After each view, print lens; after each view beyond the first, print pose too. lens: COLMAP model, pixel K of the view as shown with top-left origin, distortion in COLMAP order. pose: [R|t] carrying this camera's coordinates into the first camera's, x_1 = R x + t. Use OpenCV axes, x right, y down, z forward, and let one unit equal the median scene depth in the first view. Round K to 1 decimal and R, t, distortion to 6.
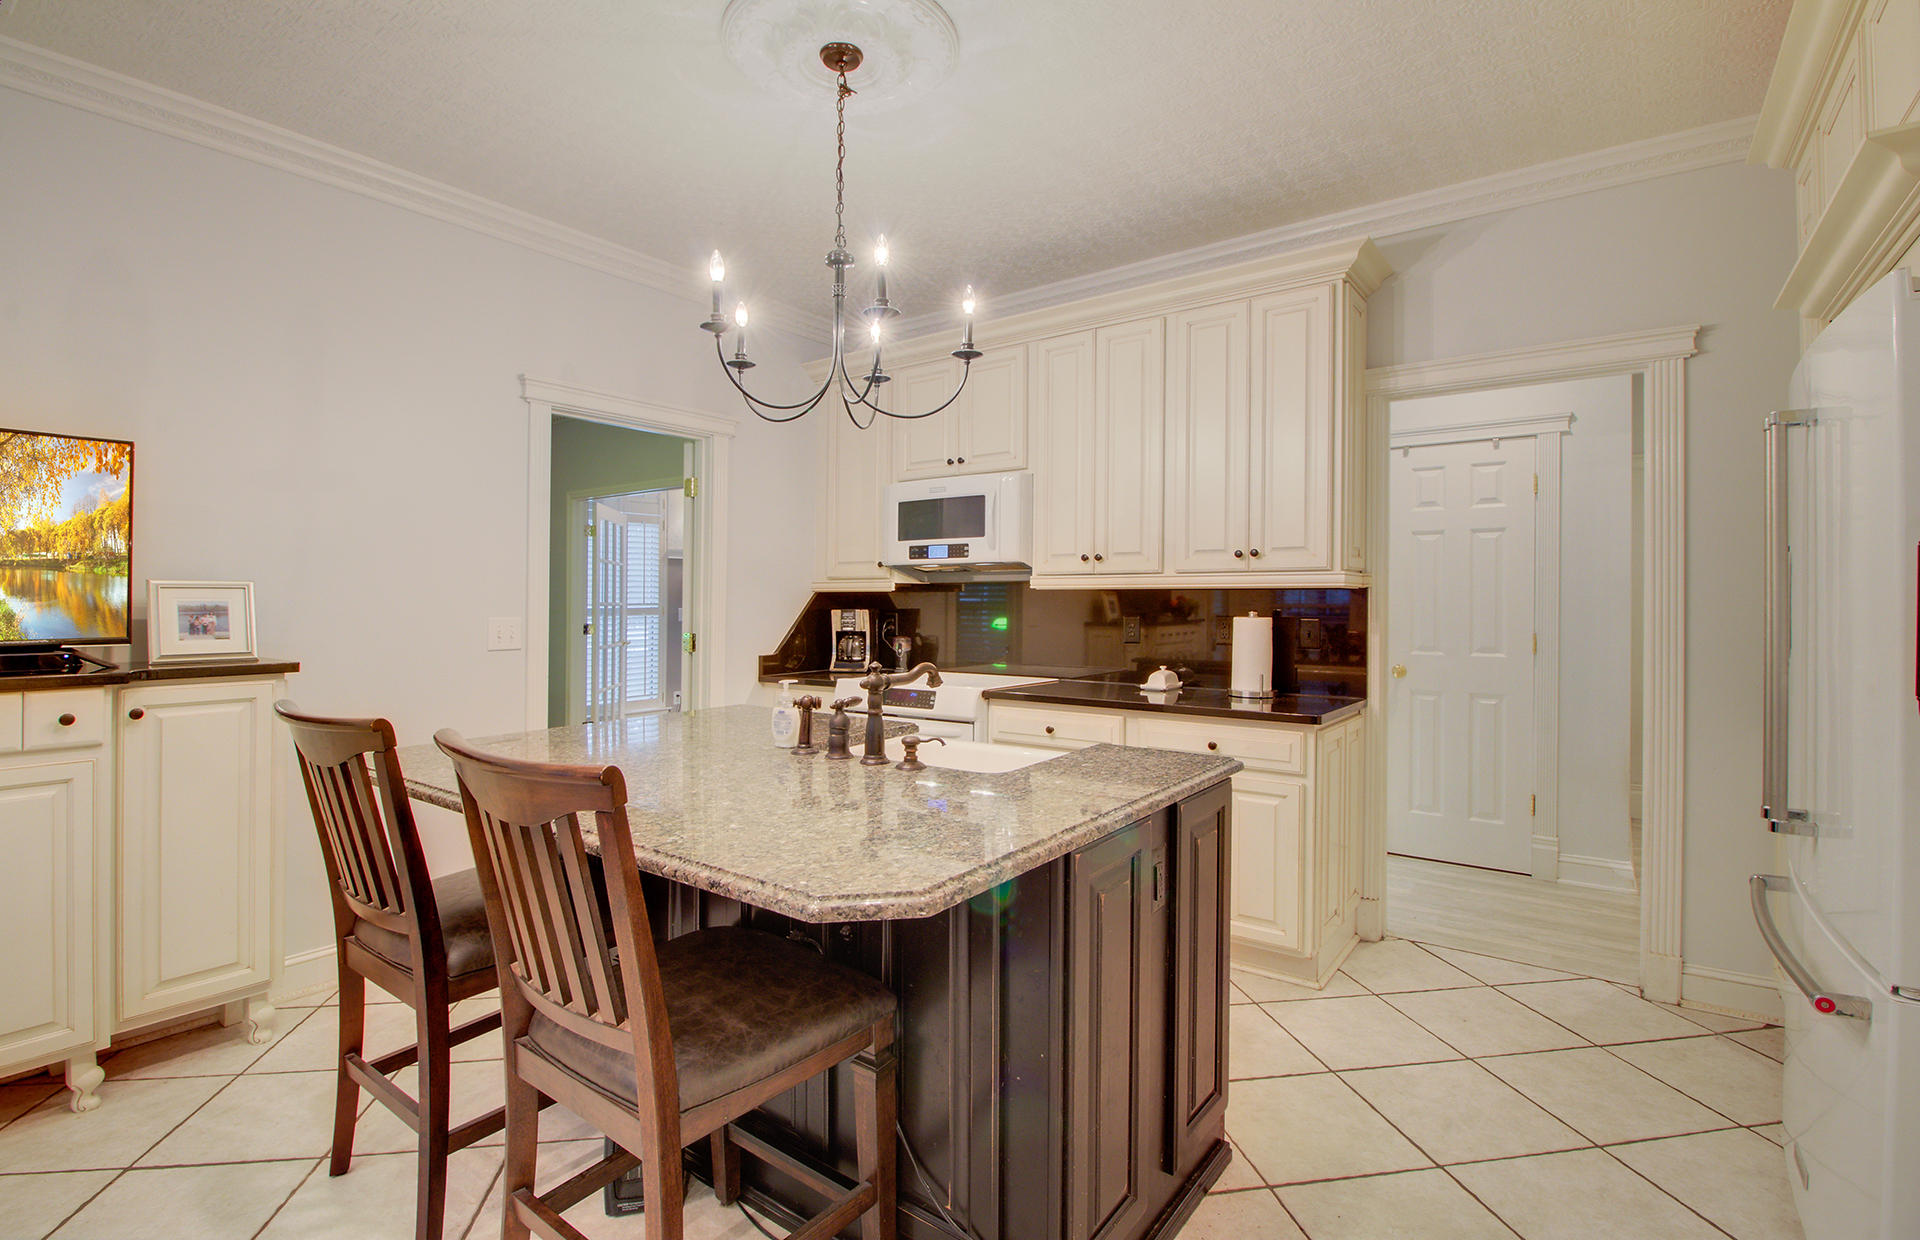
lens RADIAL K [[899.3, 0, 931.1], [0, 899.3, 600.7], [0, 0, 1]] dist [-0.008175, -0.006910]
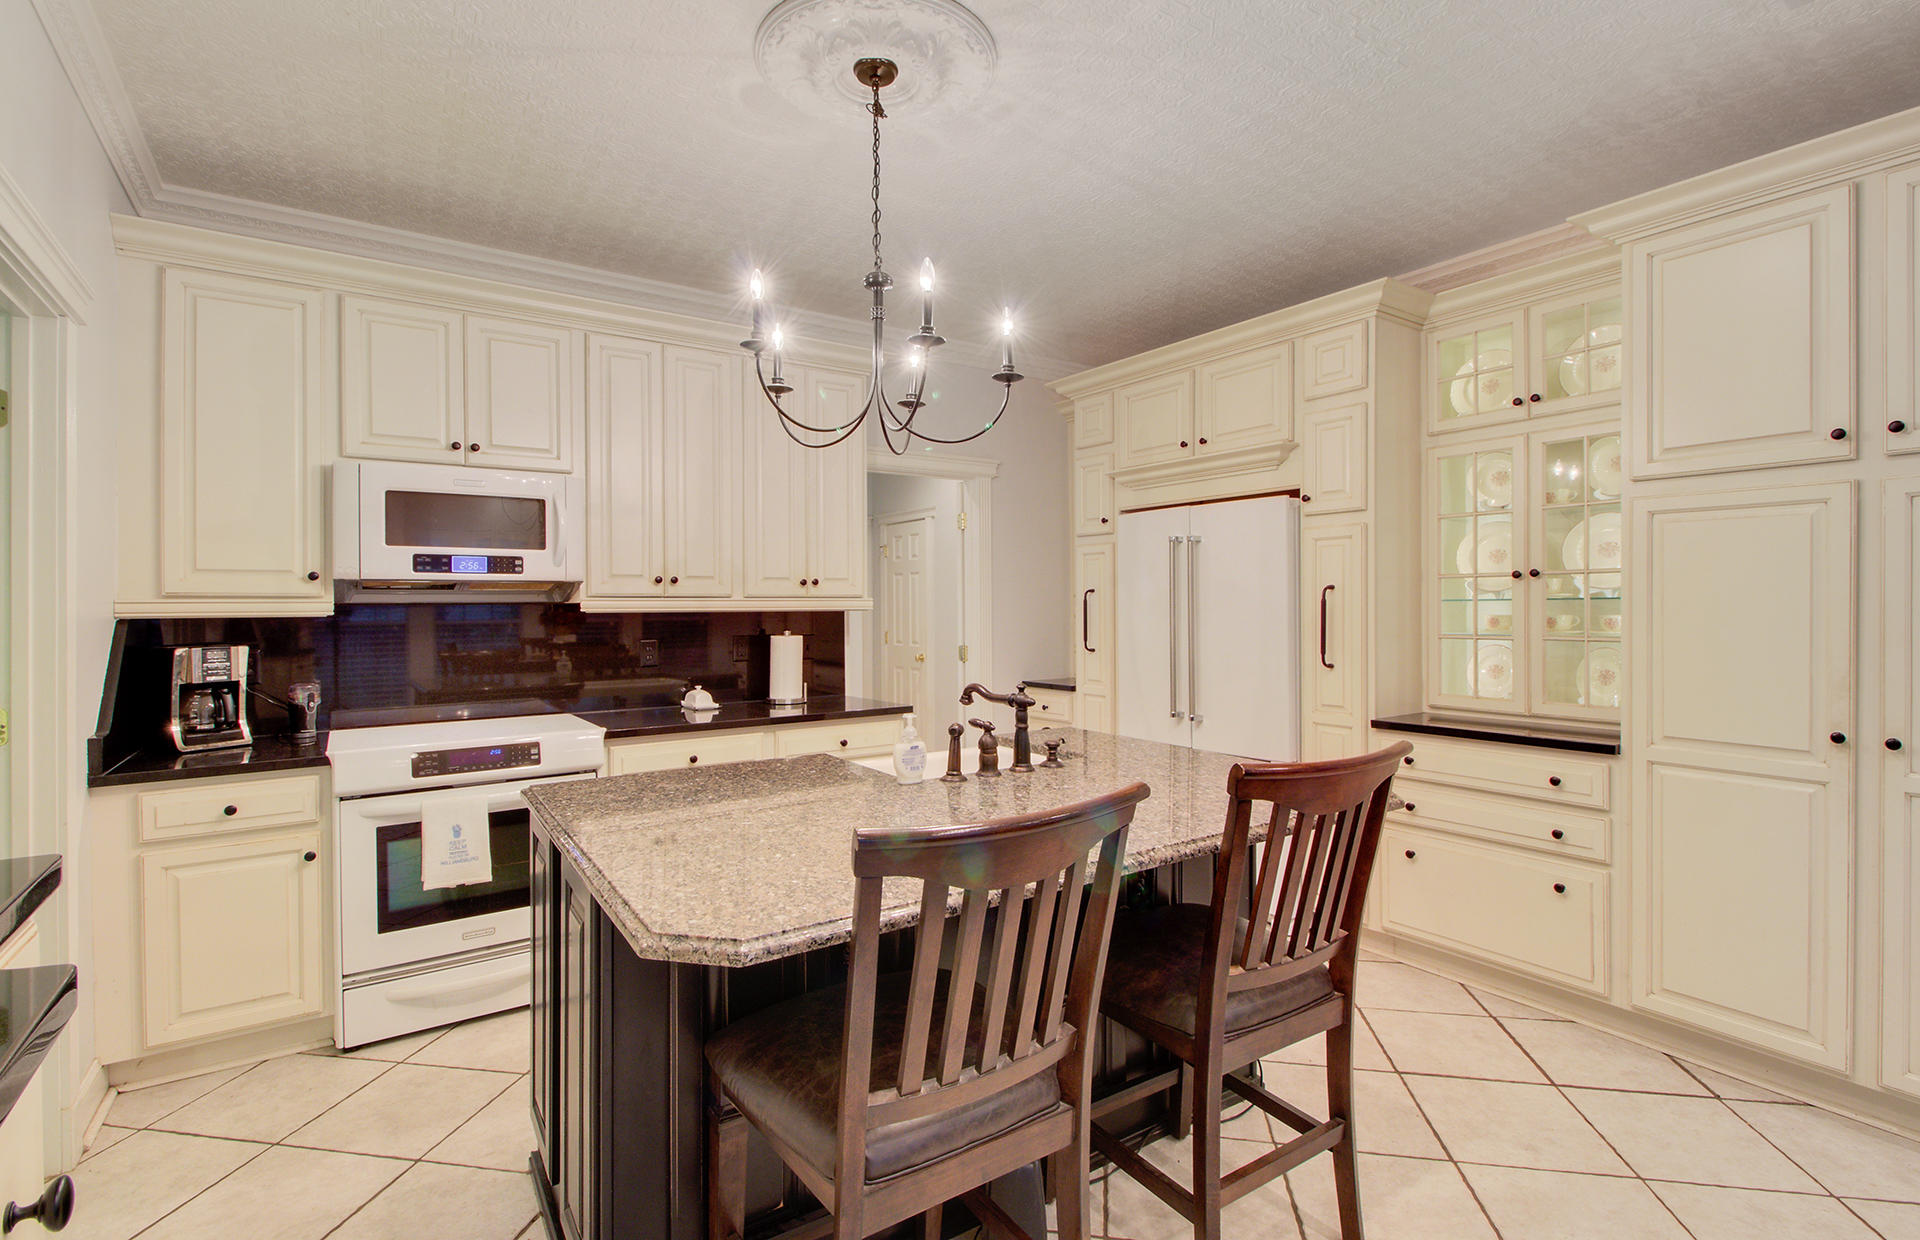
lens RADIAL K [[899.3, 0, 979.0], [0, 899.3, 604.6], [0, 0, 1]] dist [-0.008175, -0.006910]
pose [[0.280078, 0.001460, 0.959976, -0.680388], [0.009664, 0.999944, -0.004340, -0.014348], [-0.959929, 0.010493, 0.280048, 0.420499]]
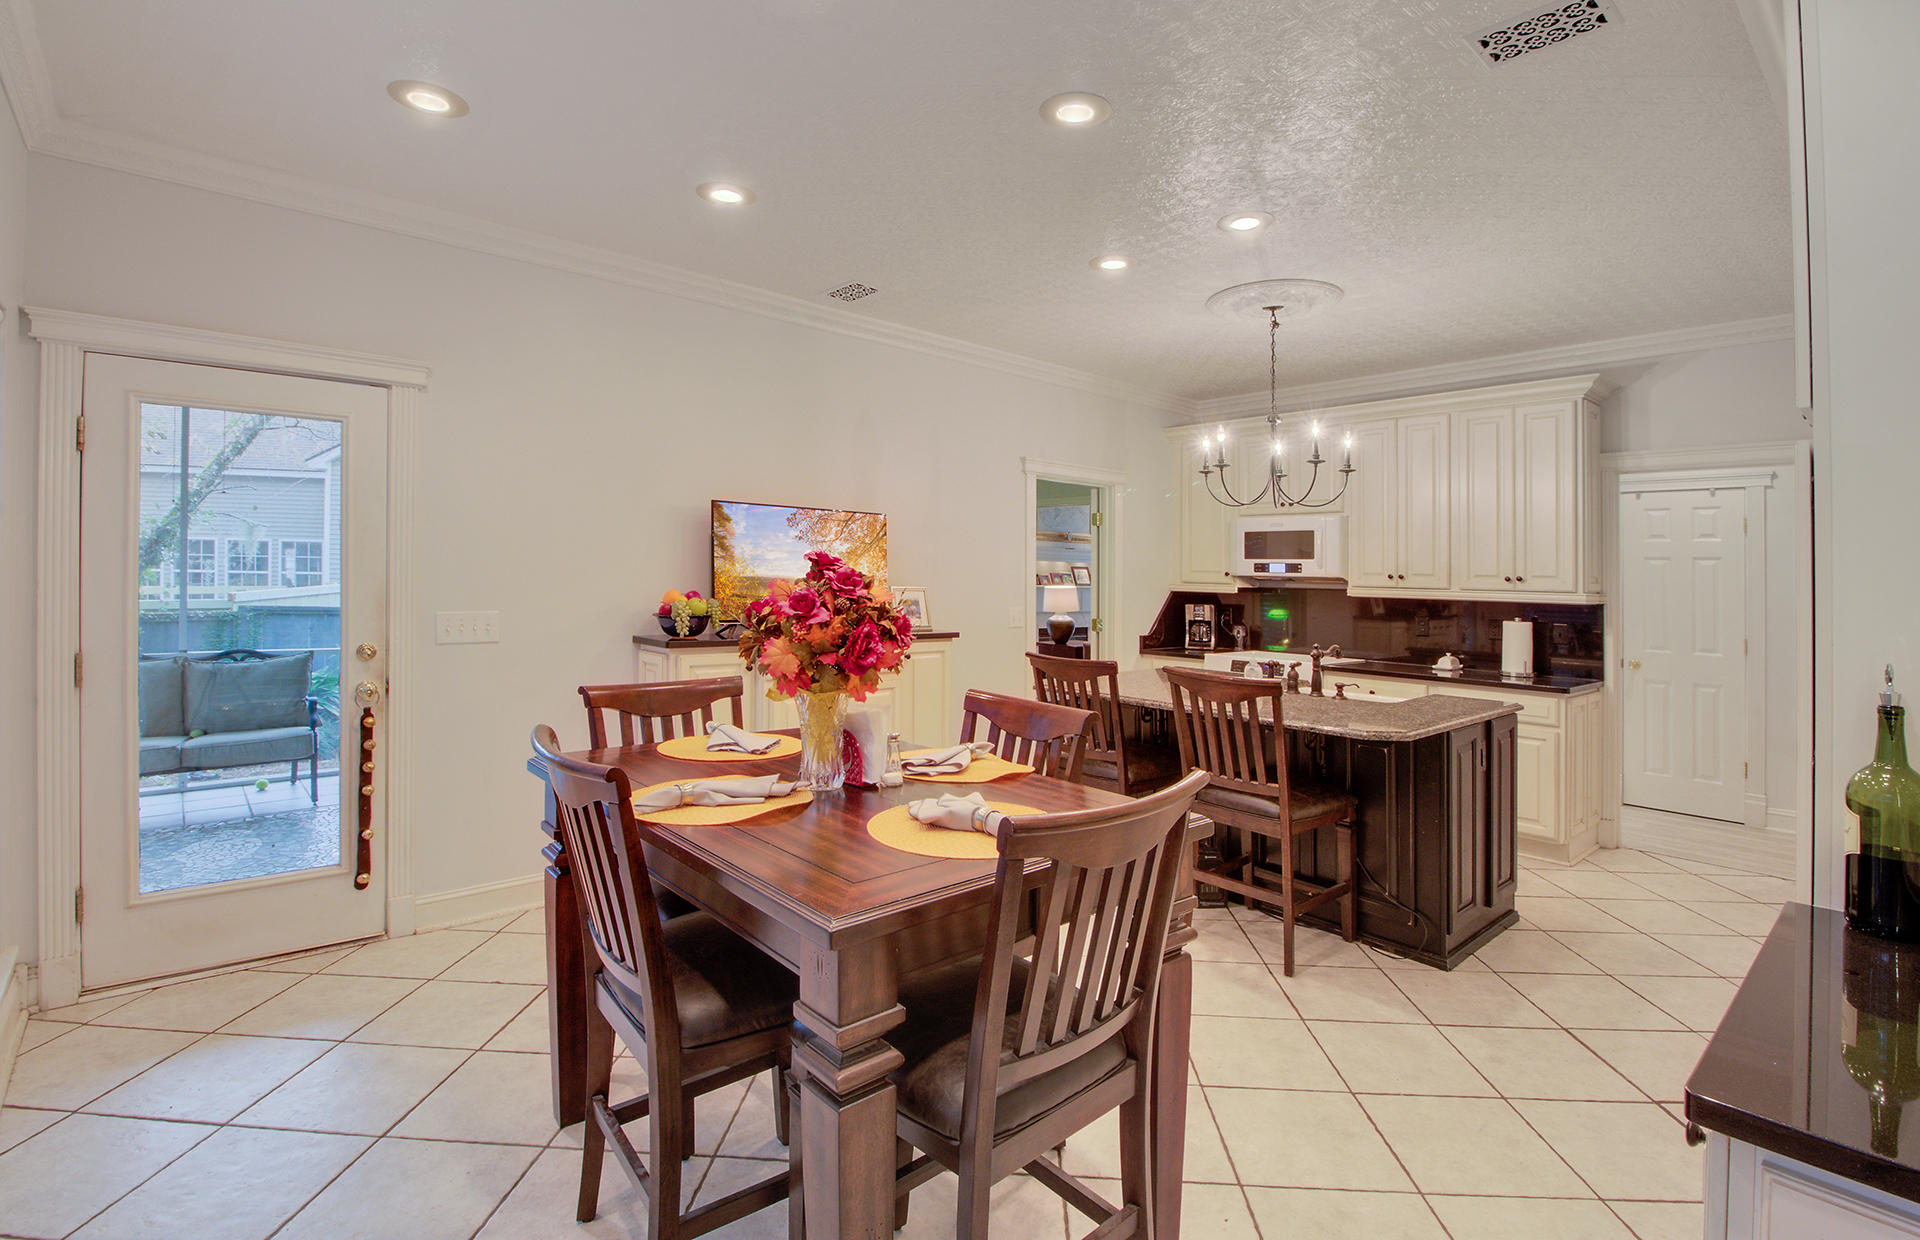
lens RADIAL K [[899.3, 0, 967.3], [0, 899.3, 526.4], [0, 0, 1]] dist [-0.008175, -0.006910]
pose [[0.983413, 0.013303, -0.180894, -0.251354], [-0.023931, 0.998104, -0.056700, -0.031121], [0.179797, 0.060089, 0.981867, -0.579022]]
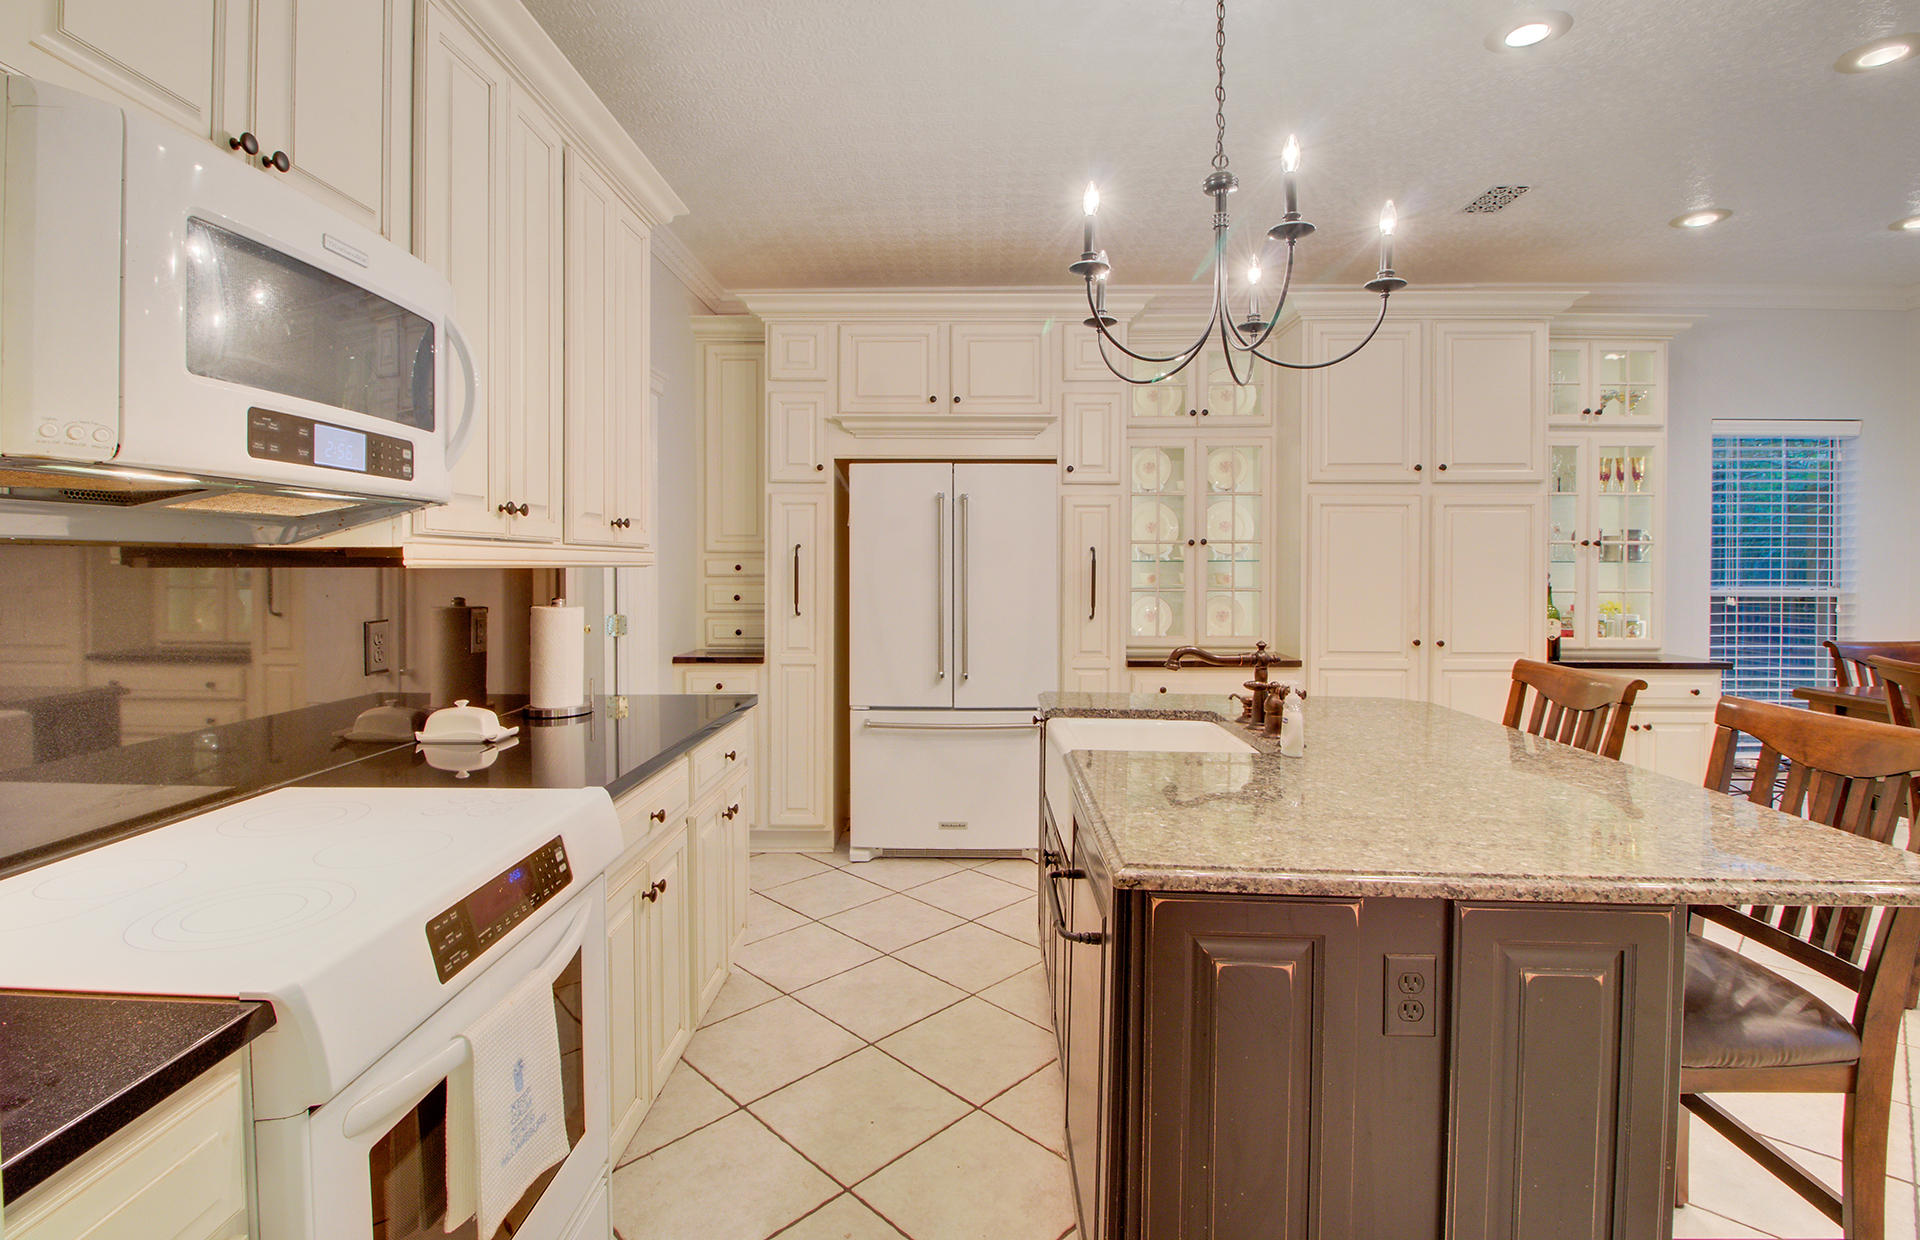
lens RADIAL K [[899.3, 0, 987.3], [0, 899.3, 593.1], [0, 0, 1]] dist [-0.008175, -0.006910]
pose [[-0.625120, -0.024233, 0.780152, -0.424353], [0.002345, 0.999455, 0.032924, -0.015793], [-0.780525, 0.022411, -0.624723, 1.153303]]
